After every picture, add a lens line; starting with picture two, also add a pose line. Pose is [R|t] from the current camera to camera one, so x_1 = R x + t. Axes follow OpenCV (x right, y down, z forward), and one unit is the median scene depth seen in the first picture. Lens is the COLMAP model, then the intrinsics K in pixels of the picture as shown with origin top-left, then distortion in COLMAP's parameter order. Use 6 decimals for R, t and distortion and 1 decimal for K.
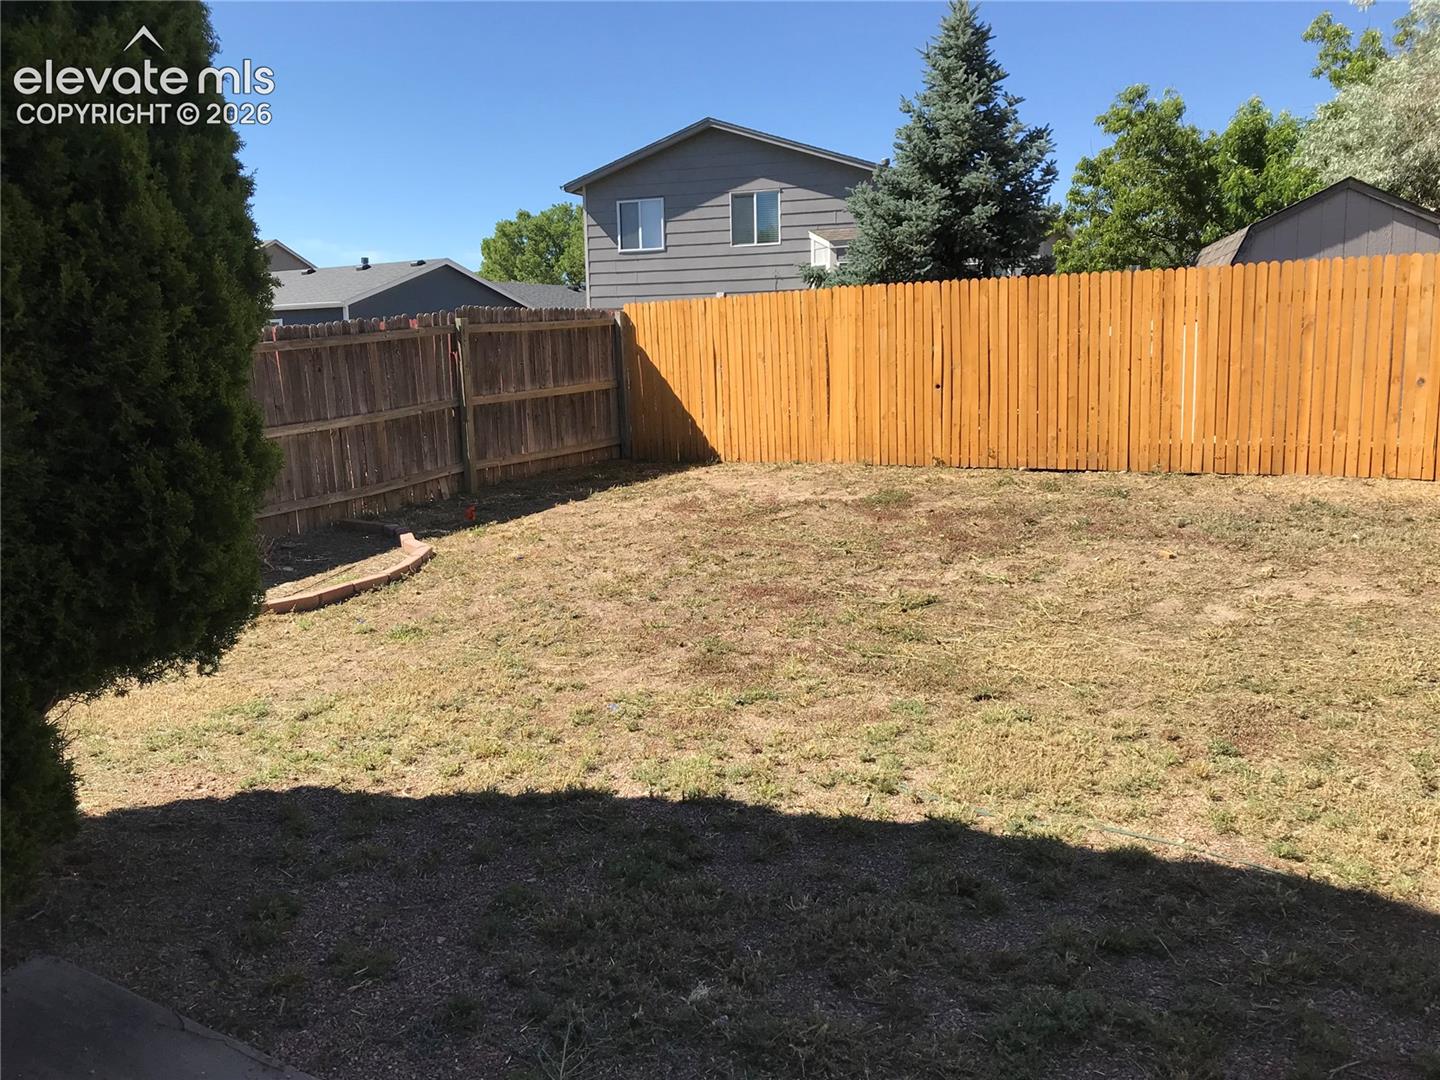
lens RADIAL K [[1185.4, 0, 720.4], [0, 1185.4, 545.9], [0, 0, 1]] dist [0.007507, 0.007100]
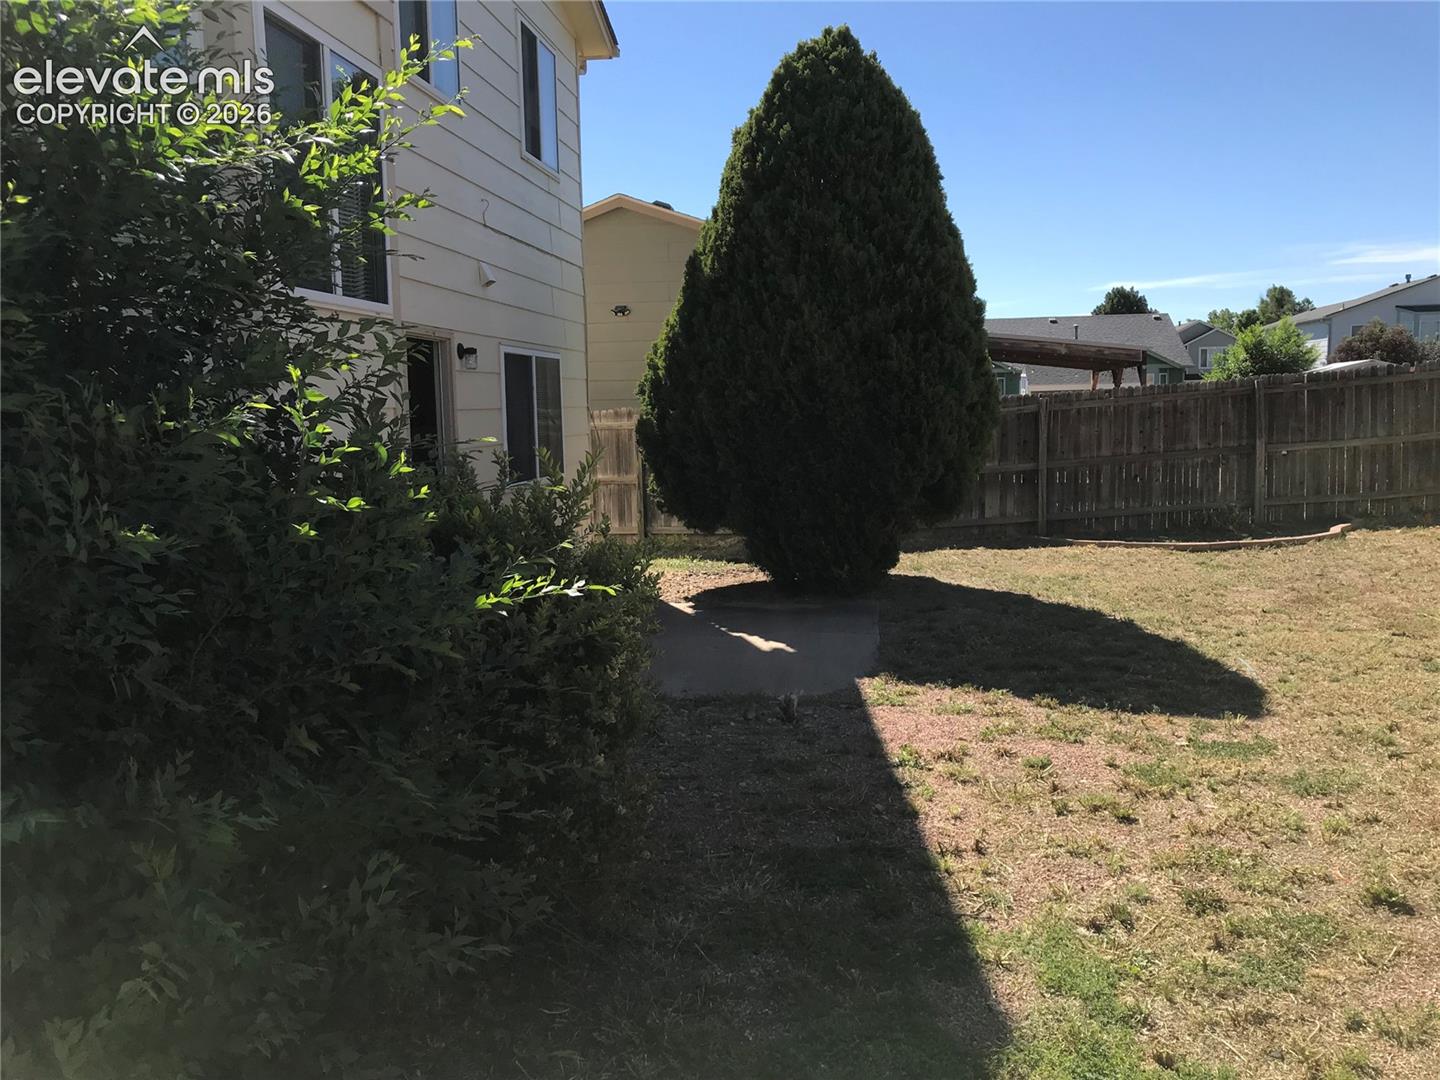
lens RADIAL K [[1185.4, 0, 720.0], [0, 1185.4, 538.2], [0, 0, 1]] dist [0.007507, 0.007100]
pose [[0.408282, 0.105256, -0.906767, 1.099996], [-0.130165, 0.989893, 0.056297, 0.037711], [0.903528, 0.095044, 0.417856, -0.356526]]
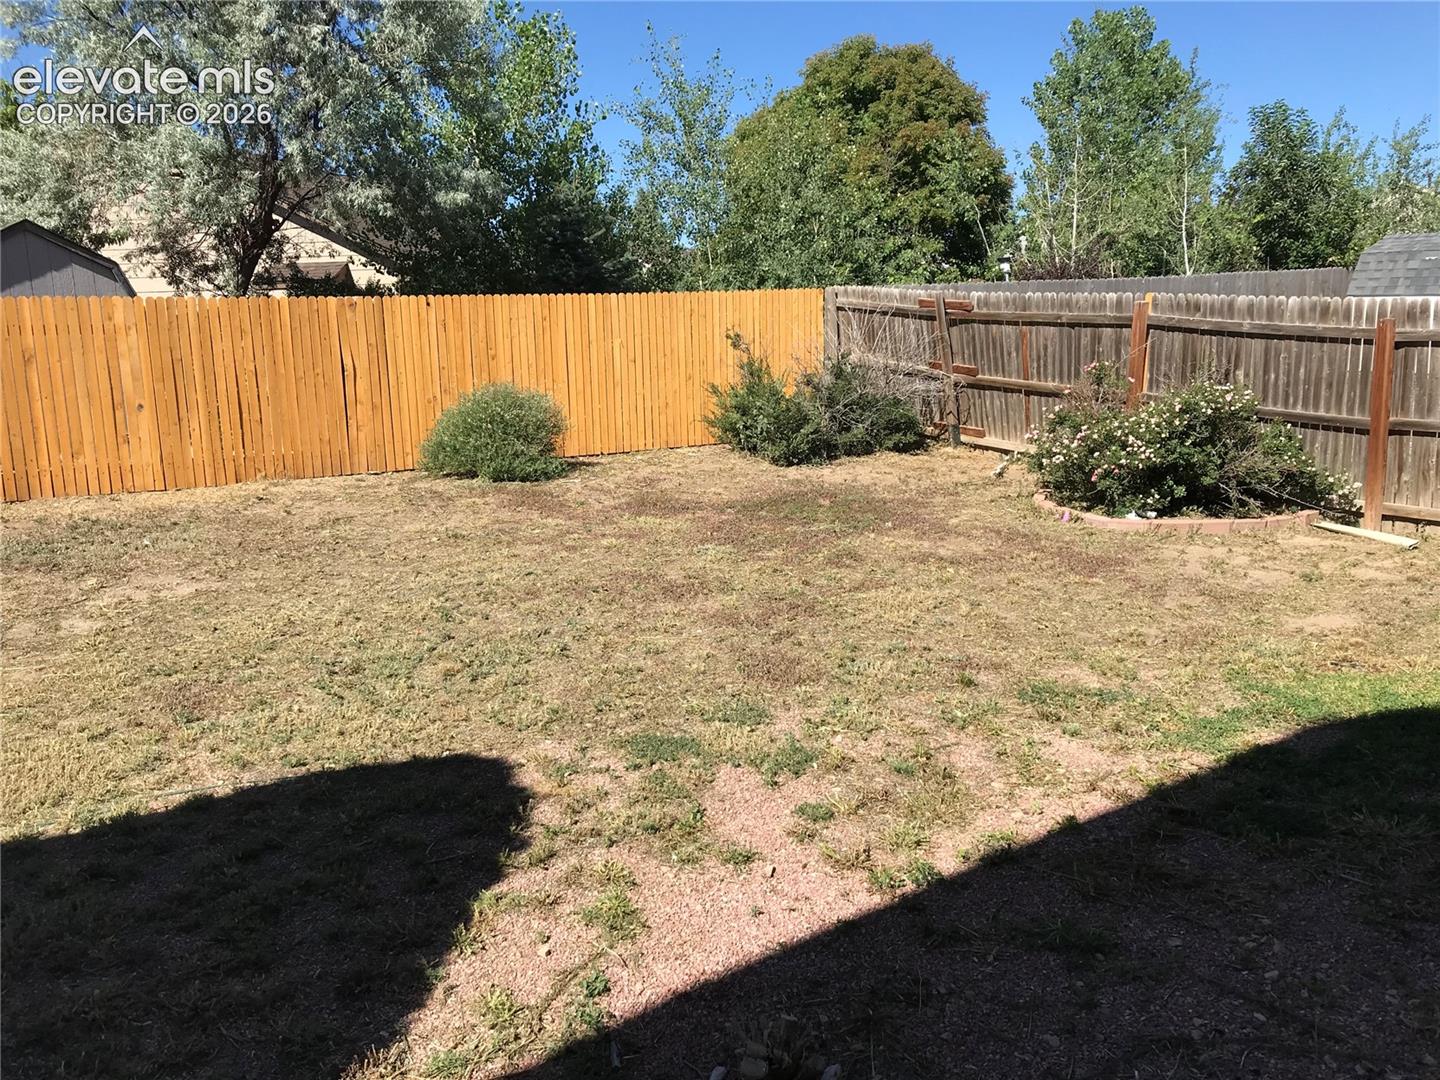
lens RADIAL K [[1185.4, 0, 721.2], [0, 1185.4, 542.4], [0, 0, 1]] dist [0.007507, 0.007100]
pose [[0.470325, -0.140462, 0.871243, -0.288325], [0.156073, 0.984929, 0.074537, -0.009818], [-0.868583, 0.100921, 0.485159, -0.069520]]
